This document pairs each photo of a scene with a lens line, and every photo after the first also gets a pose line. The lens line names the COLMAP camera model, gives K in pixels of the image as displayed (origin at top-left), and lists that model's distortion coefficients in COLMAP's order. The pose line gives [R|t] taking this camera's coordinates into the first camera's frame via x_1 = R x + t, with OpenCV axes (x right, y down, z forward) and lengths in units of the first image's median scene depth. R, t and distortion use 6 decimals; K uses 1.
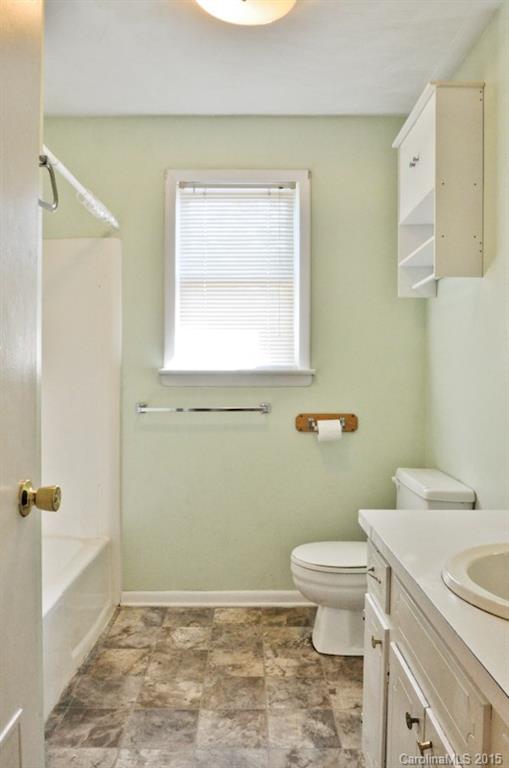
lens RADIAL K [[611.0, 0, 250.4], [0, 611.0, 383.7], [0, 0, 1]] dist [-0.018375, -0.004091]
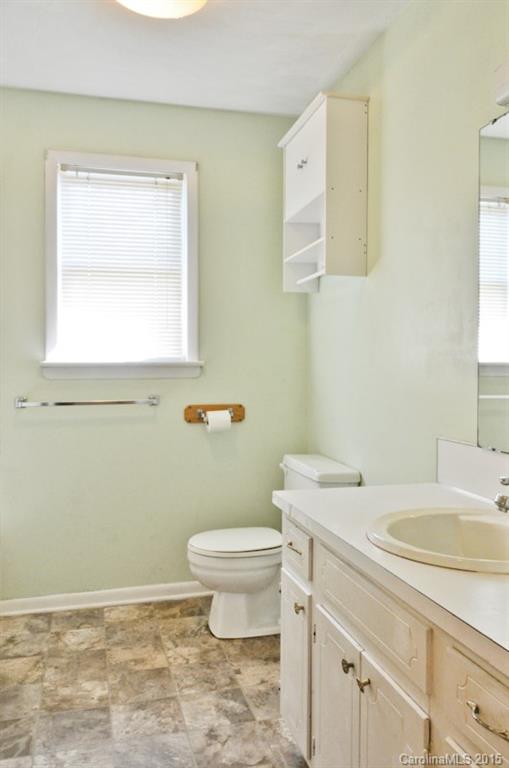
lens RADIAL K [[642.1, 0, 259.3], [0, 642.1, 379.4], [0, 0, 1]] dist [0.033461, -0.019892]
pose [[0.966388, -0.010150, 0.256888, -0.090353], [0.008851, 0.999942, 0.006212, 0.001305], [-0.256936, -0.003729, 0.966421, -0.061085]]
